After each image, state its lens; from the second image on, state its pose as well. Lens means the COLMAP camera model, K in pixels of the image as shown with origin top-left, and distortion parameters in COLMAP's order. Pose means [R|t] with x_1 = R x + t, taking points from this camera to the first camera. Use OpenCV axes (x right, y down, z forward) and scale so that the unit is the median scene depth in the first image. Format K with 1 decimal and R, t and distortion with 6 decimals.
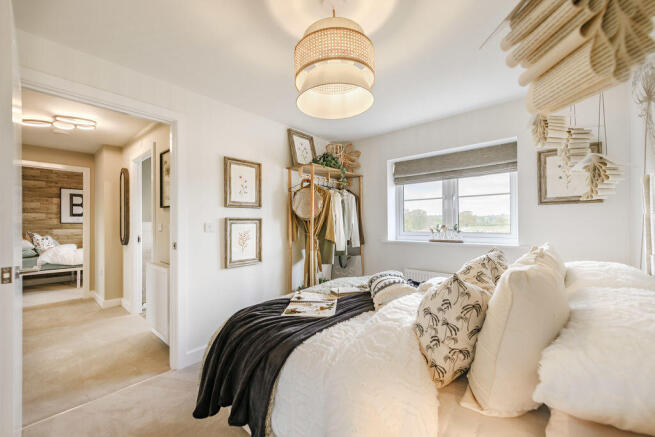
lens RADIAL K [[264.4, 0, 330.5], [0, 264.4, 221.9], [0, 0, 1]] dist [0.002291, -0.000084]
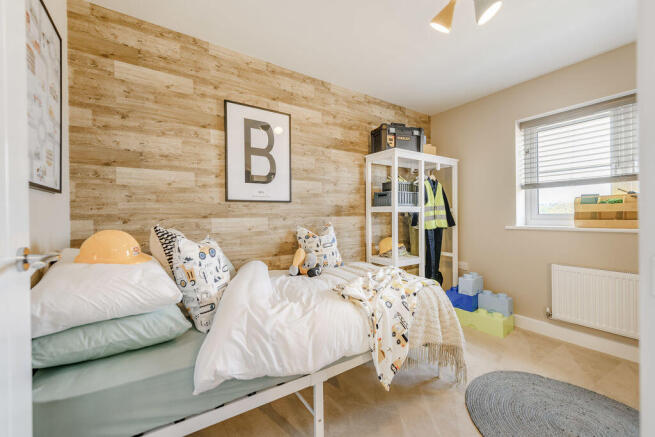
lens RADIAL K [[256.2, 0, 321.7], [0, 256.2, 217.8], [0, 0, 1]] dist [0.003201, 0.000204]
pose [[0.964394, -0.004567, -0.264431, -0.884000], [0.008888, 0.999846, 0.015145, 0.026022], [0.264321, -0.016956, 0.964286, 0.770414]]
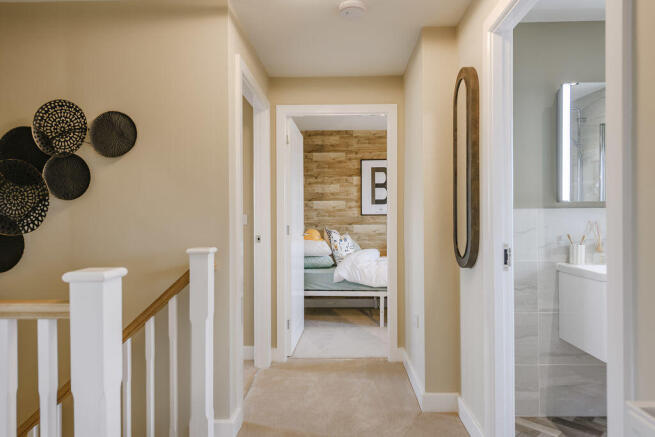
lens RADIAL K [[427.8, 0, 327.5], [0, 427.8, 218.5], [0, 0, 1]] dist [-0.001854, -0.000598]
pose [[0.629440, 0.000094, -0.777049, -0.296940], [0.005760, 0.999972, 0.004787, 0.008116], [0.777027, -0.007489, 0.629422, 0.317595]]
